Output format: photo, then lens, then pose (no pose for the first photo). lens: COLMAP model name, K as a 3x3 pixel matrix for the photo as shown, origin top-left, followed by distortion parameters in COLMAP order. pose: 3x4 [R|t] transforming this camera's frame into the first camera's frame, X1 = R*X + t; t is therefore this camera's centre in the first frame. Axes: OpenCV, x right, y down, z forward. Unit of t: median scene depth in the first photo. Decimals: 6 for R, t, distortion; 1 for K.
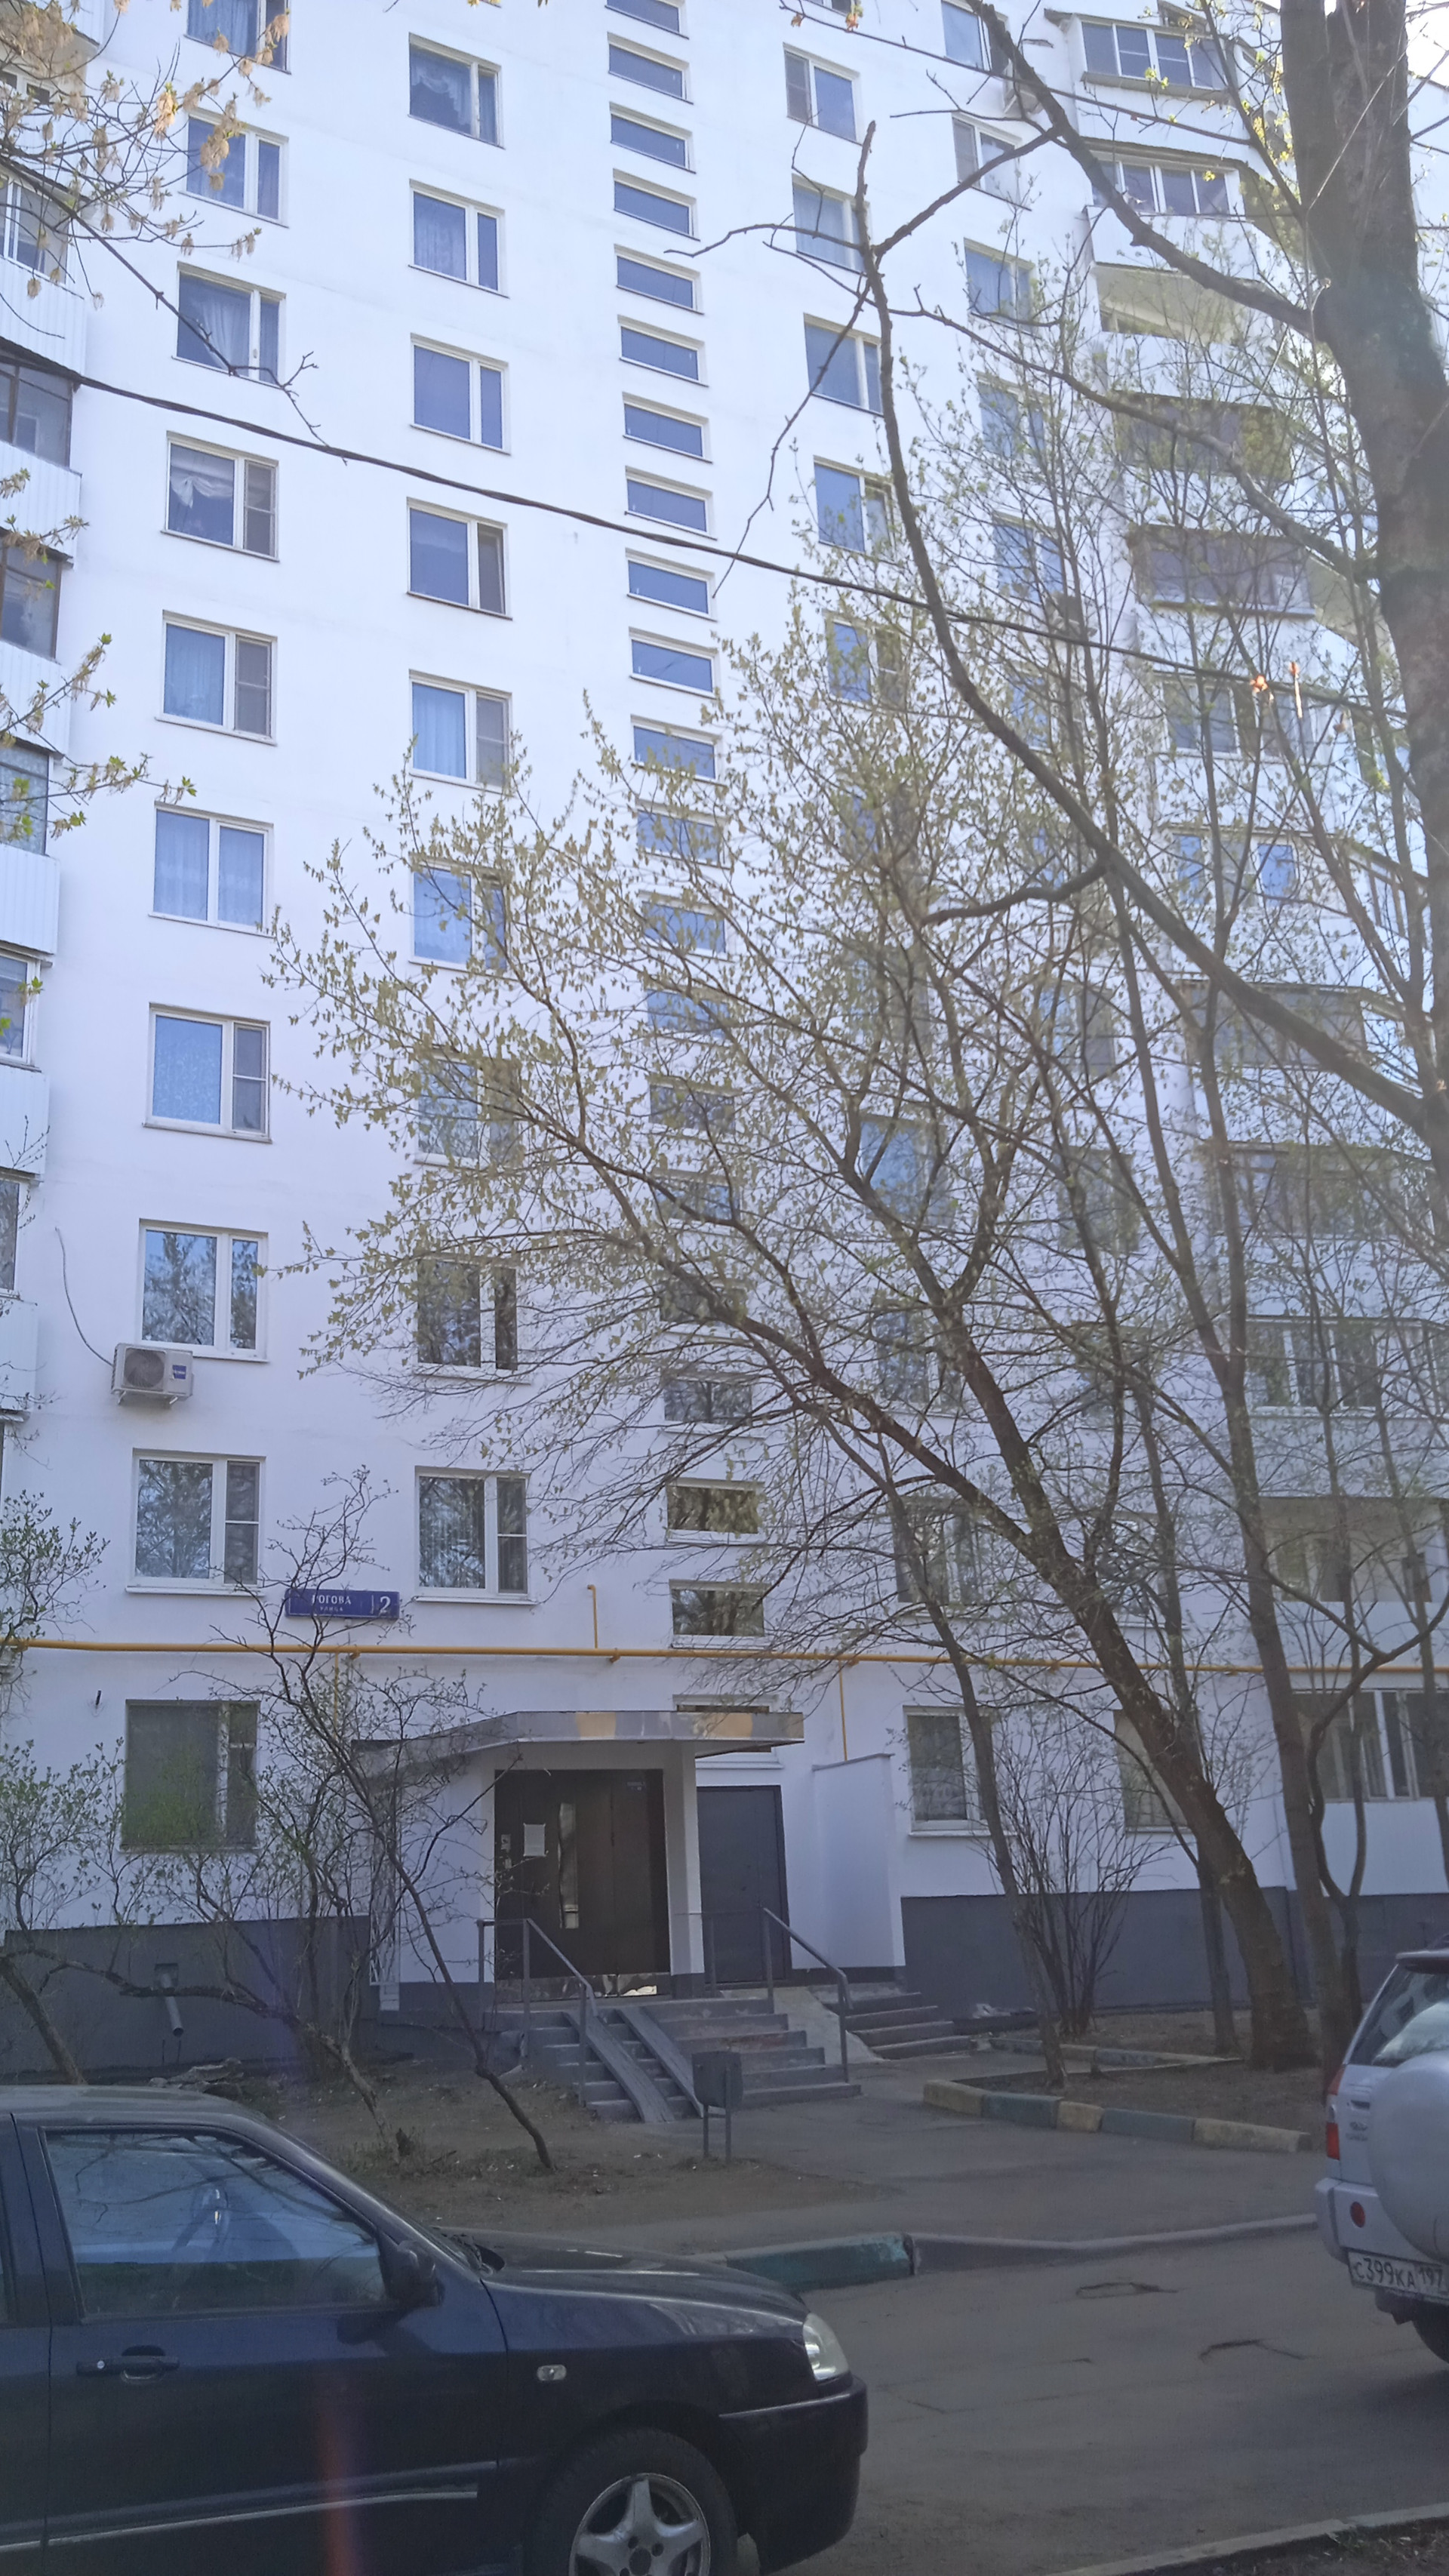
lens RADIAL K [[2109.0, 0, 728.6], [0, 2109.0, 1284.7], [0, 0, 1]] dist [0.033759, -0.002333]
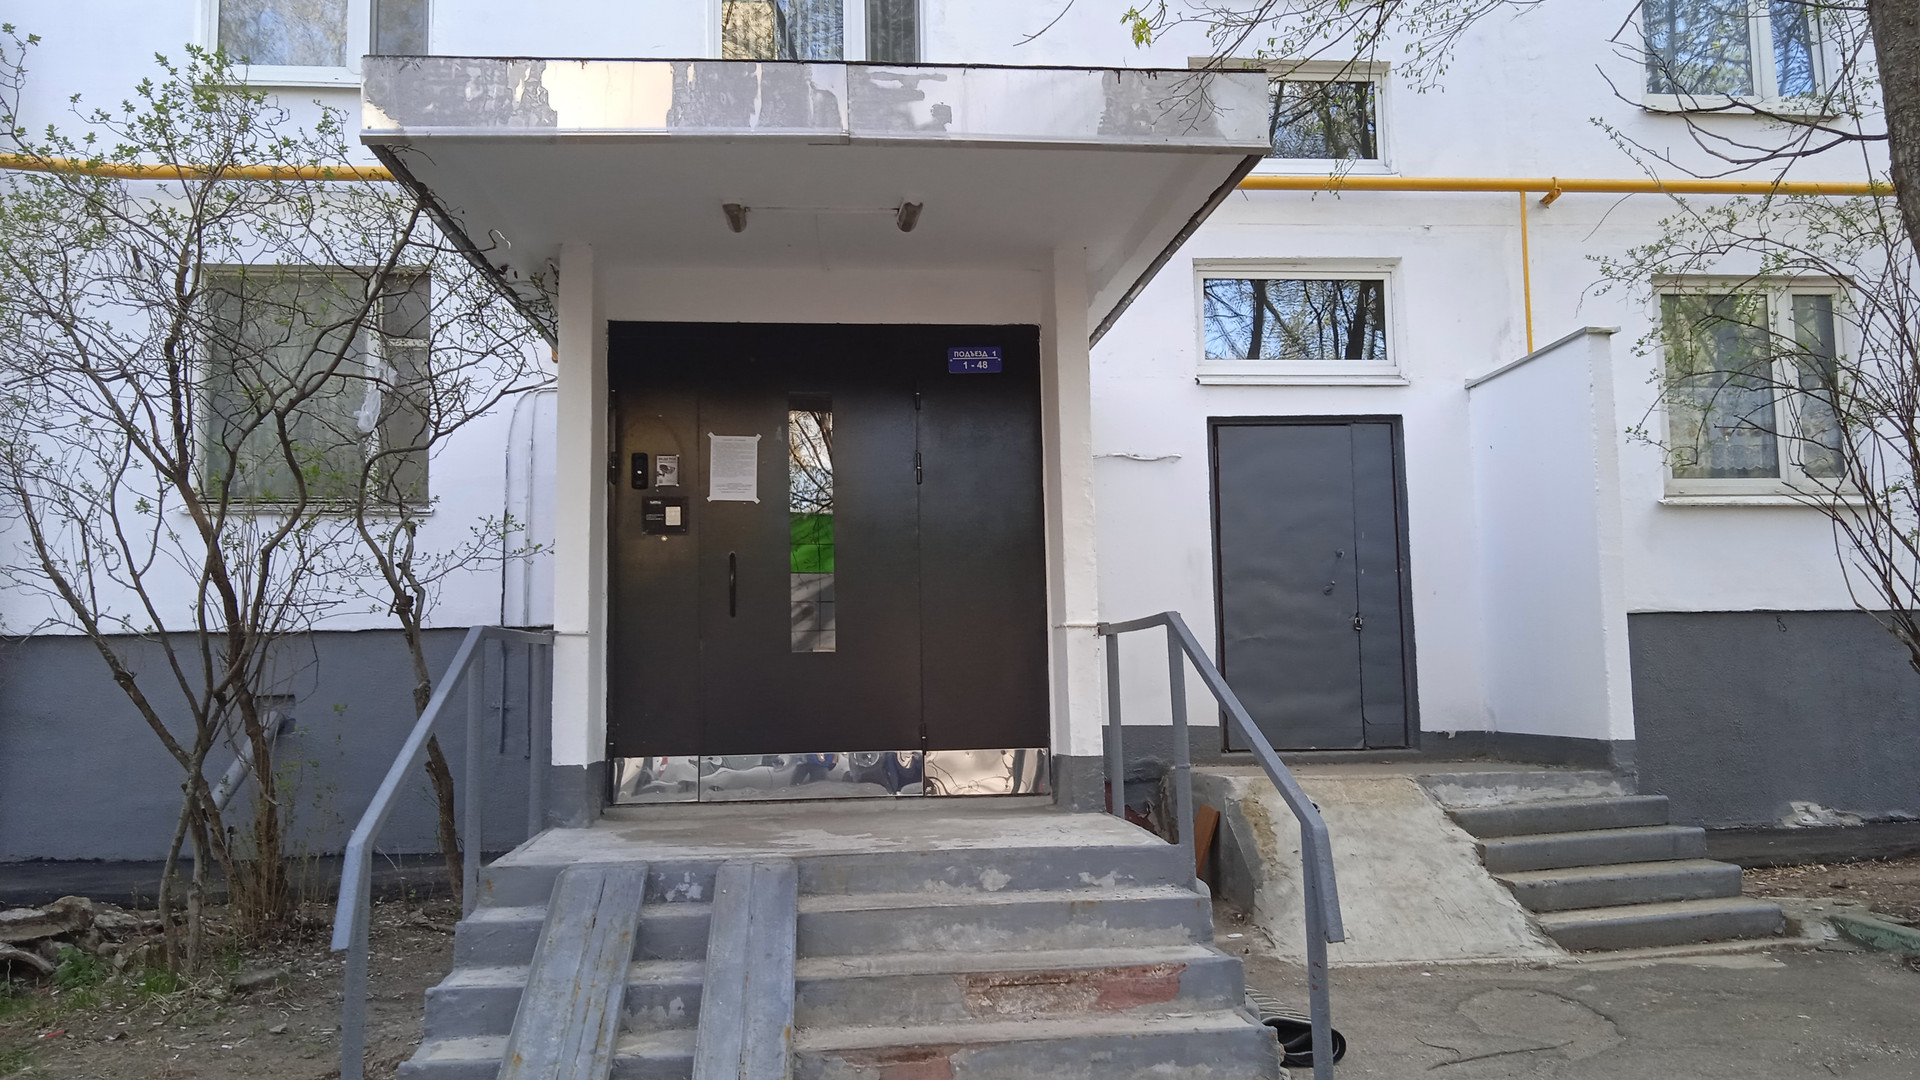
lens RADIAL K [[1572.0, 0, 954.0], [0, 1572.0, 532.7], [0, 0, 1]] dist [0.033759, -0.002333]
pose [[0.934364, -0.001756, -0.356315, 0.066499], [0.081063, 0.974814, 0.207767, 0.184111], [0.346975, -0.223014, 0.910974, 0.616996]]
